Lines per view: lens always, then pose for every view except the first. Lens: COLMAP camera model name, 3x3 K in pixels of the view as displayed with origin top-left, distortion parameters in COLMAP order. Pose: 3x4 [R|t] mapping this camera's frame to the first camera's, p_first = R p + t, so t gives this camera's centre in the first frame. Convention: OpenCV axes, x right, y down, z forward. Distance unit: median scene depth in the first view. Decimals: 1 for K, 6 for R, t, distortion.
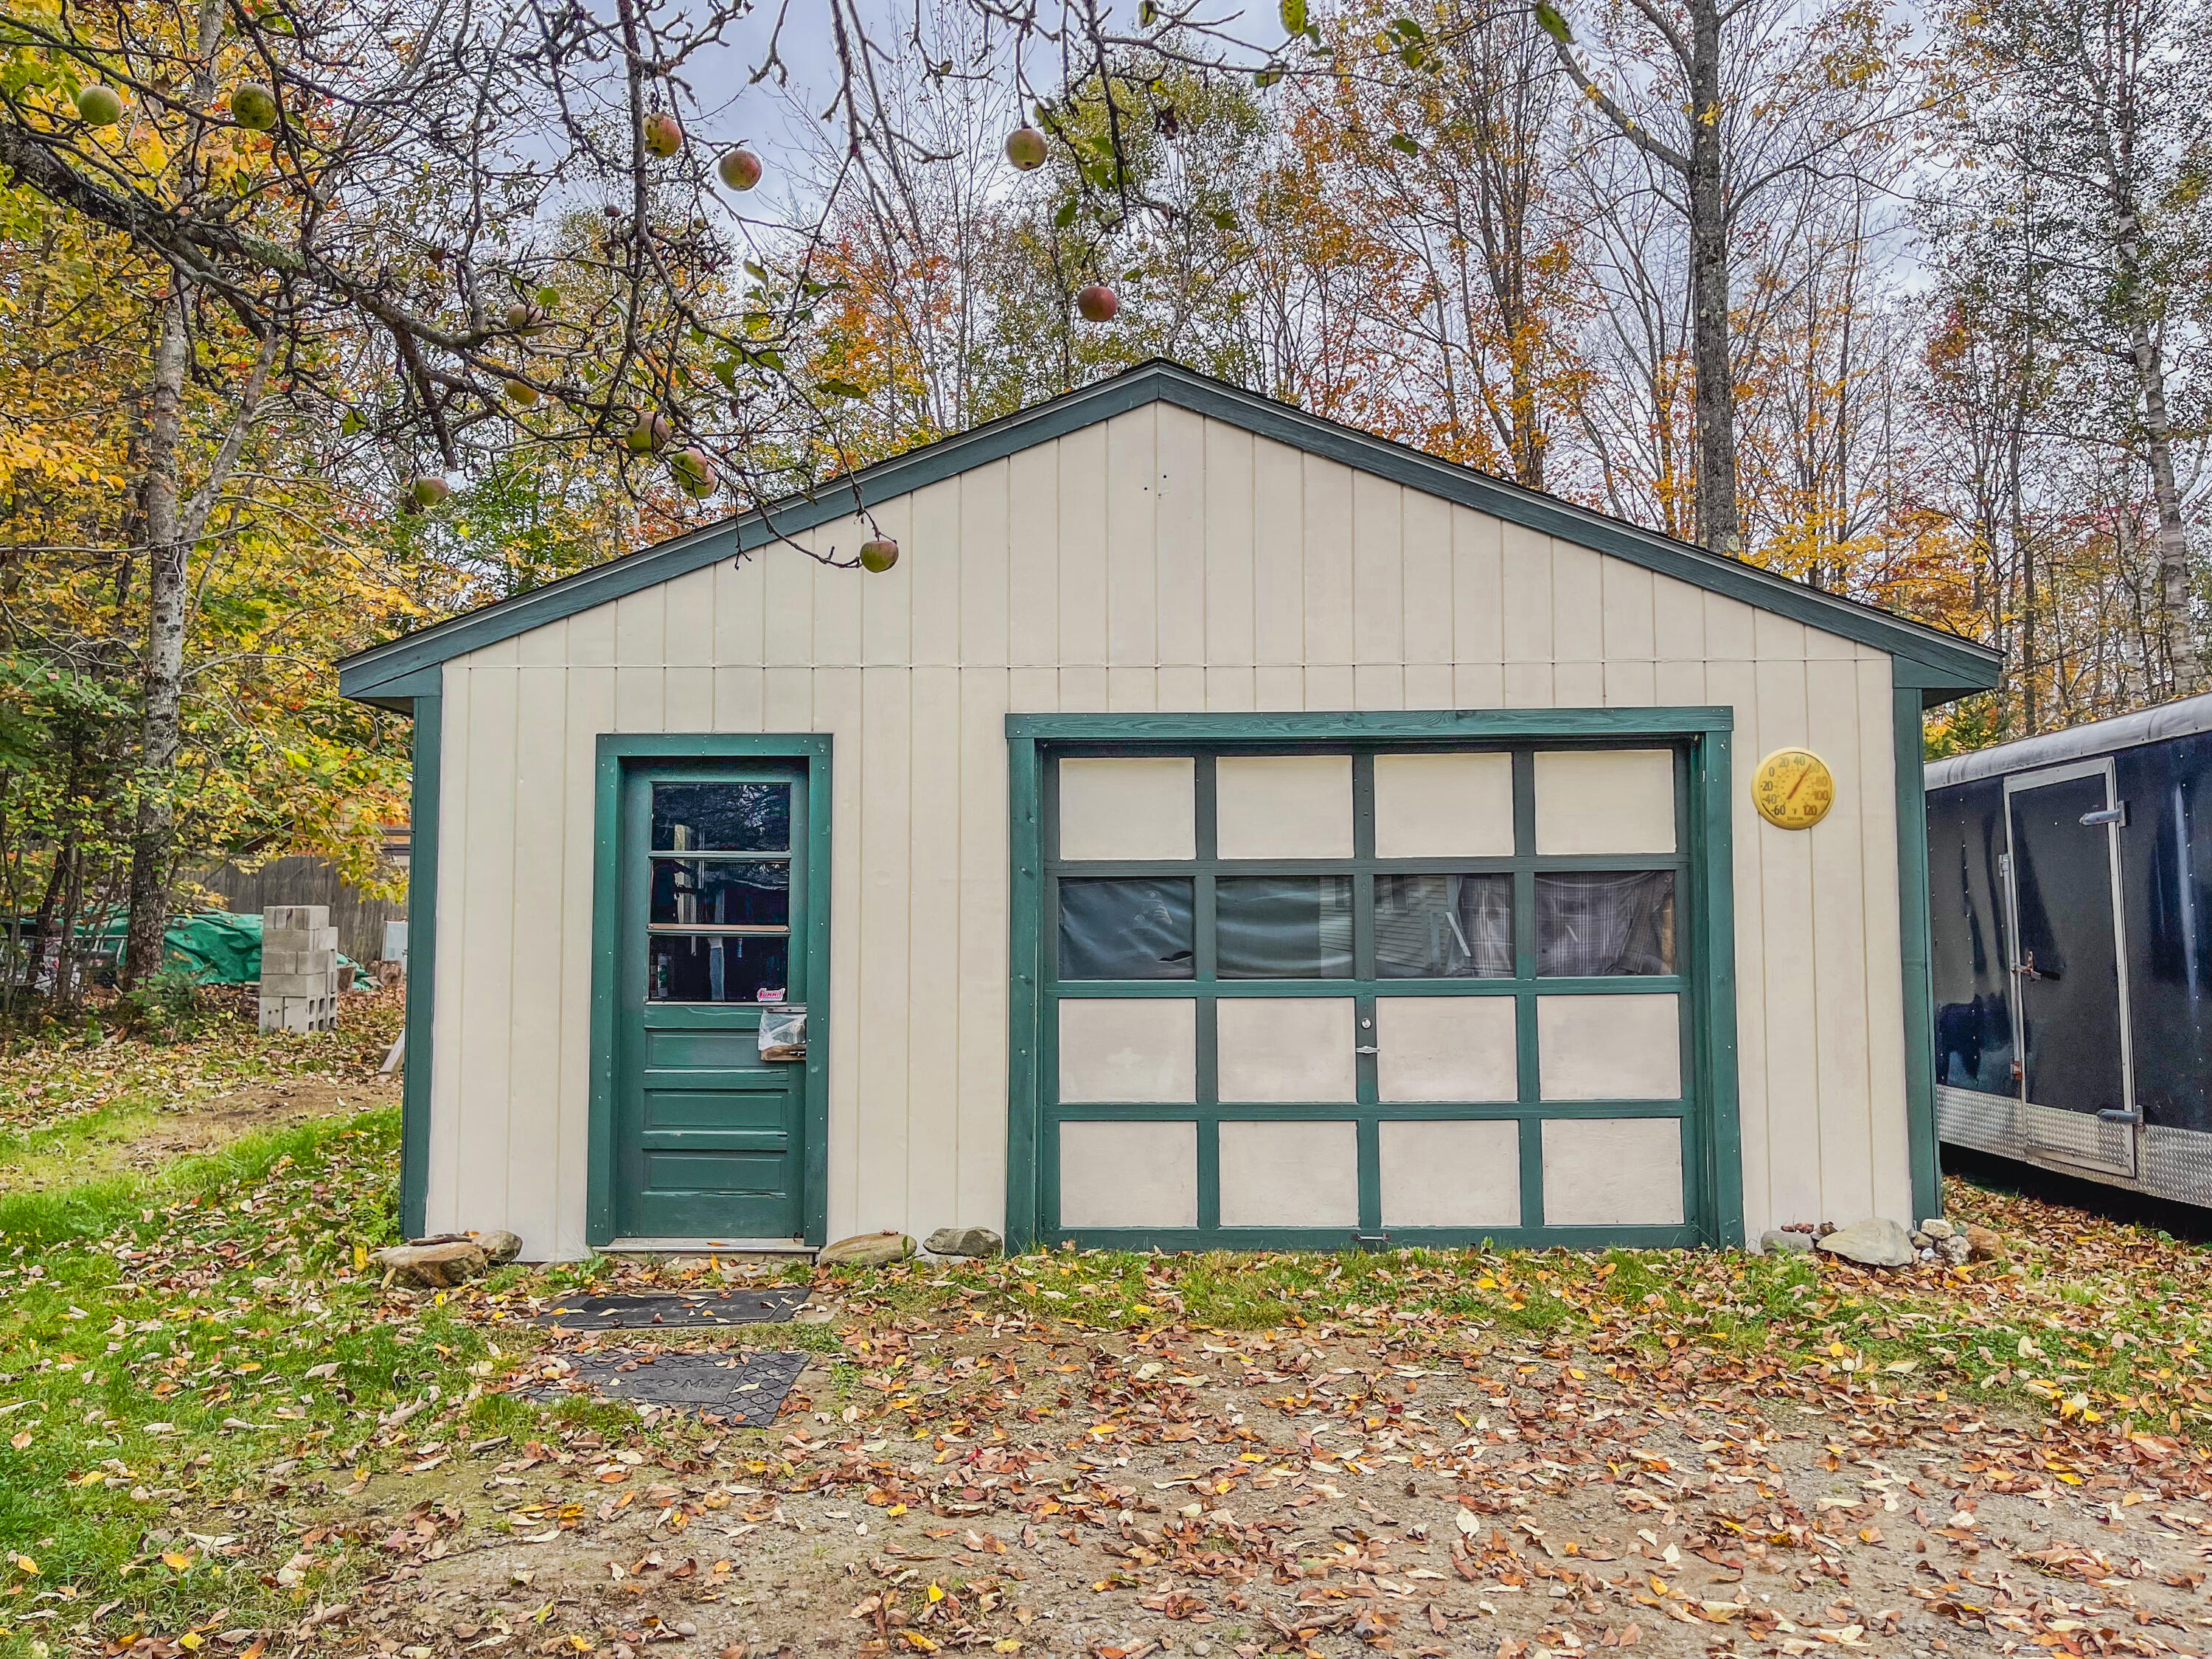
lens RADIAL K [[1744.2, 0, 1106.0], [0, 1744.2, 829.5], [0, 0, 1]] dist [0.009647, 0.002756]
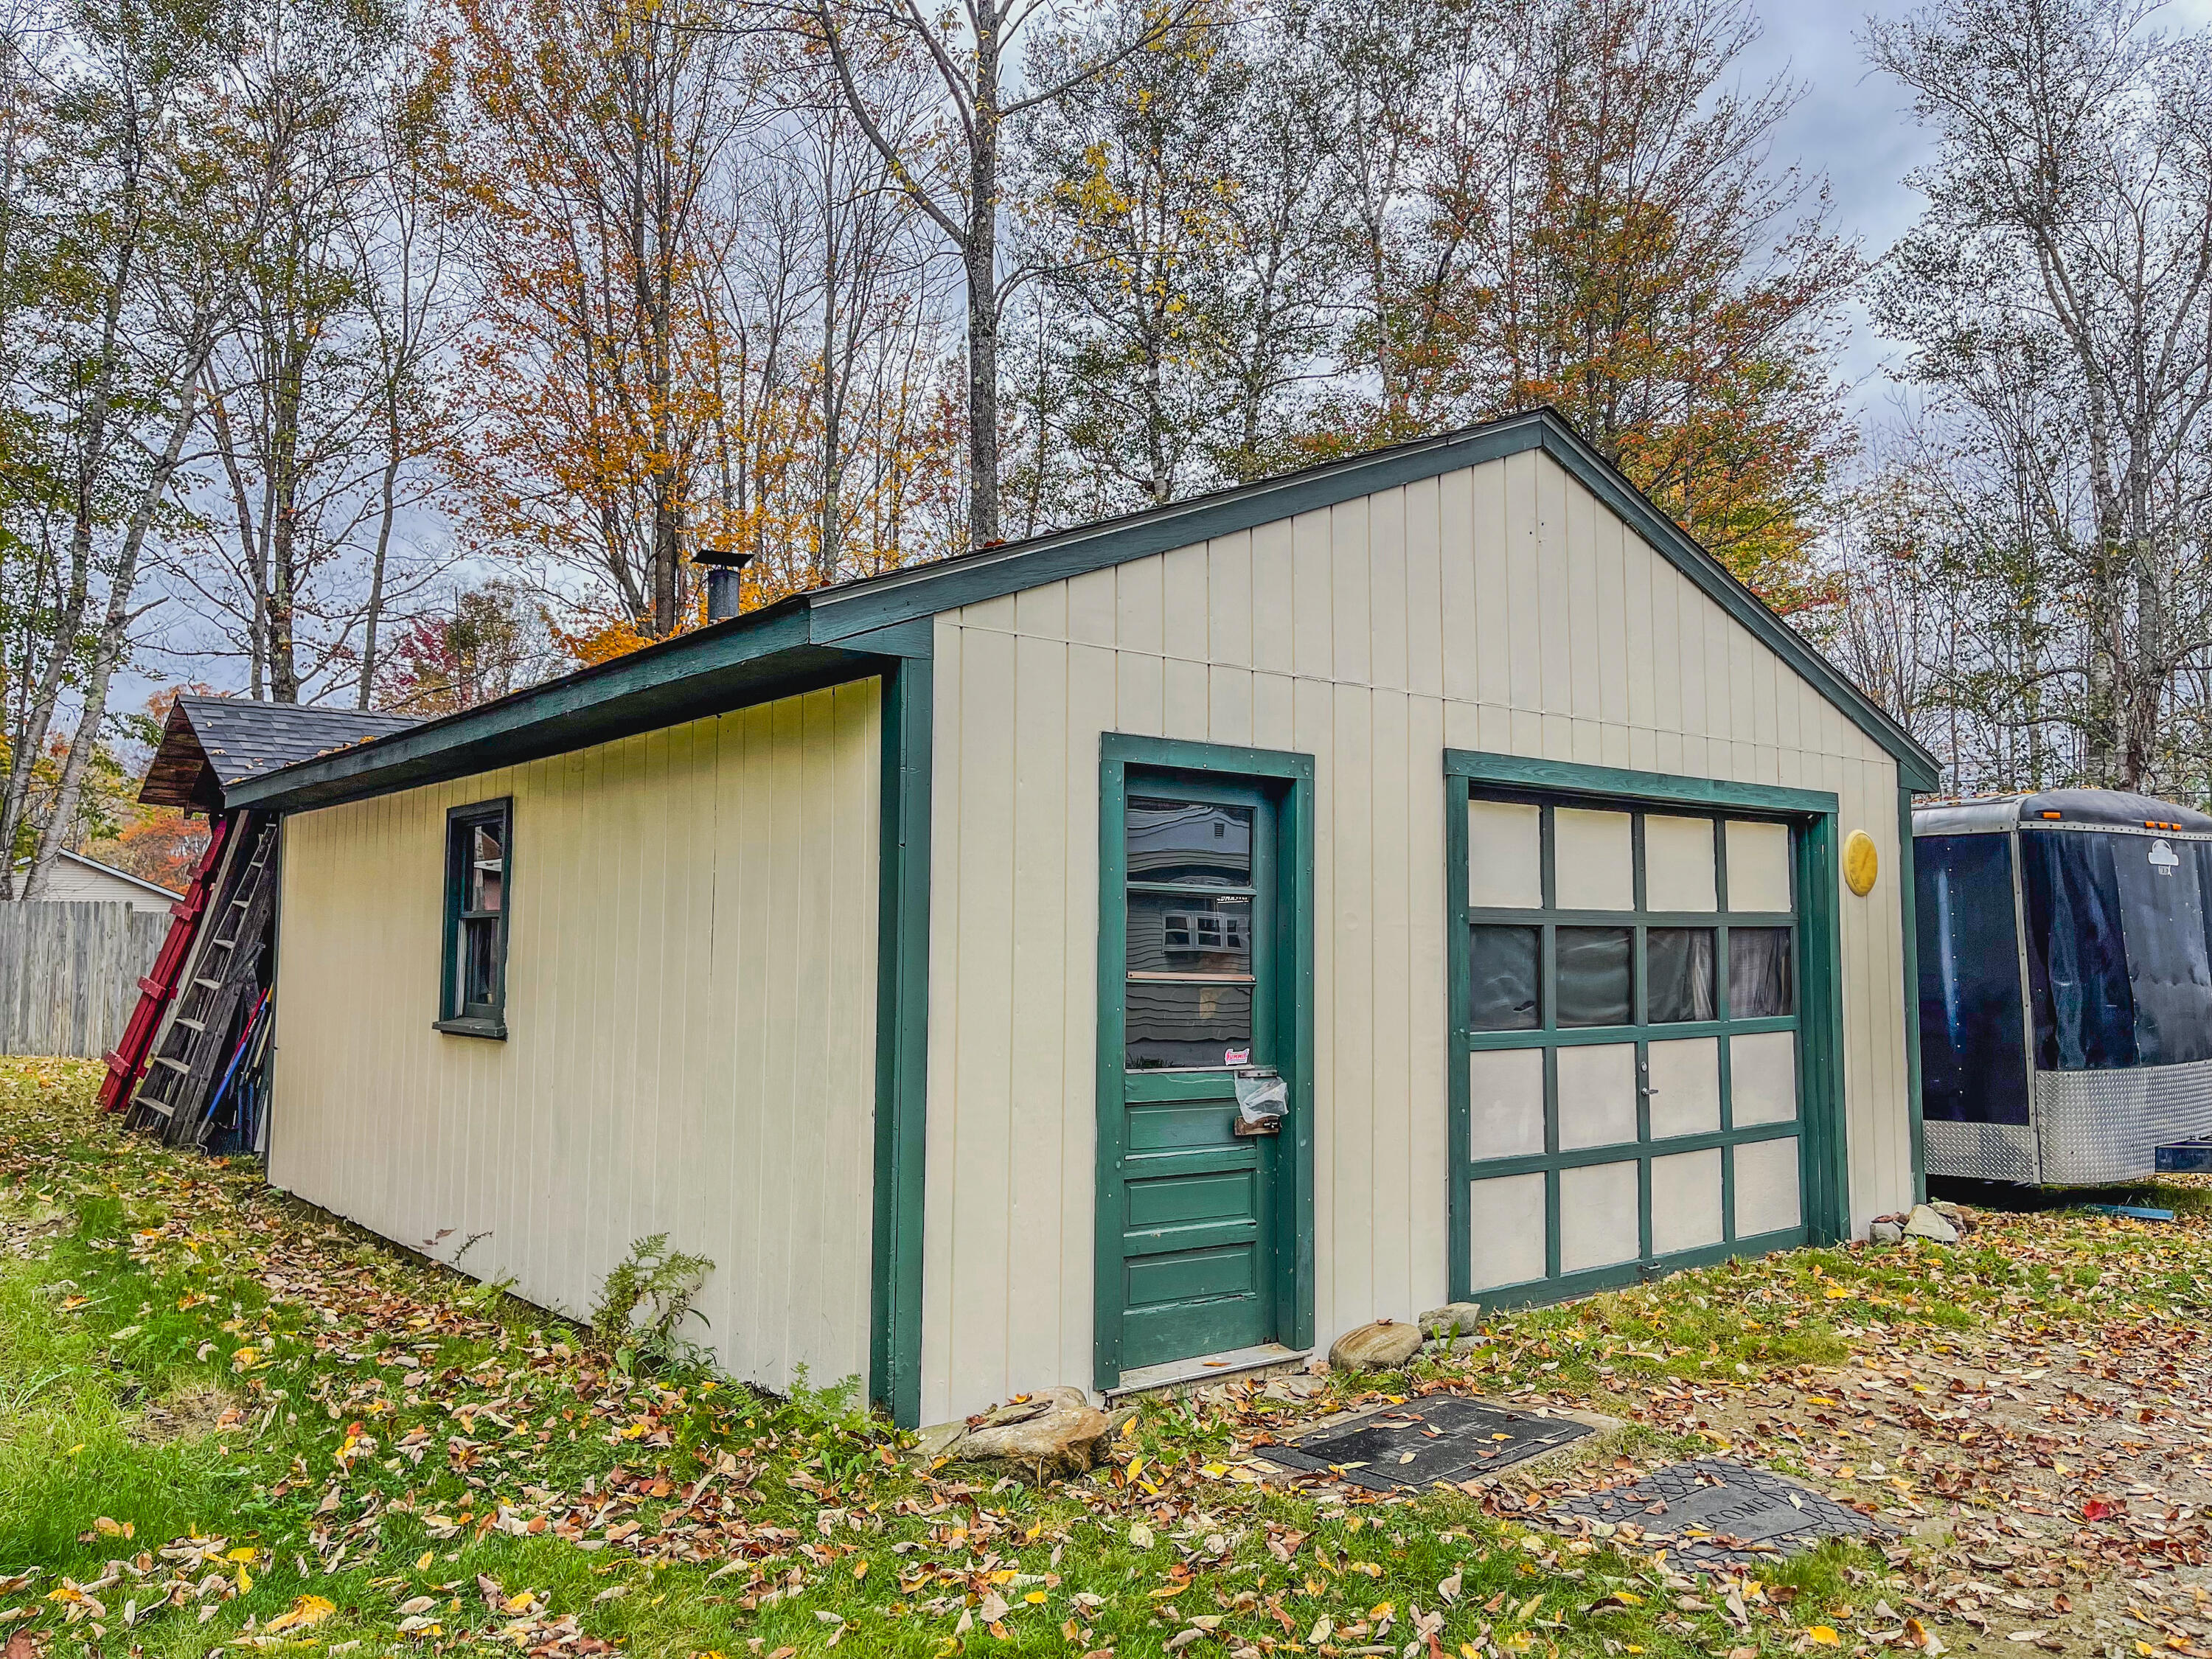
lens RADIAL K [[1744.2, 0, 1106.0], [0, 1744.2, 829.5], [0, 0, 1]] dist [0.009647, 0.002756]
pose [[0.757563, 0.051723, 0.650710, -0.800458], [-0.044284, 0.998631, -0.027823, 0.011123], [-0.651259, -0.007739, 0.758816, 0.405377]]
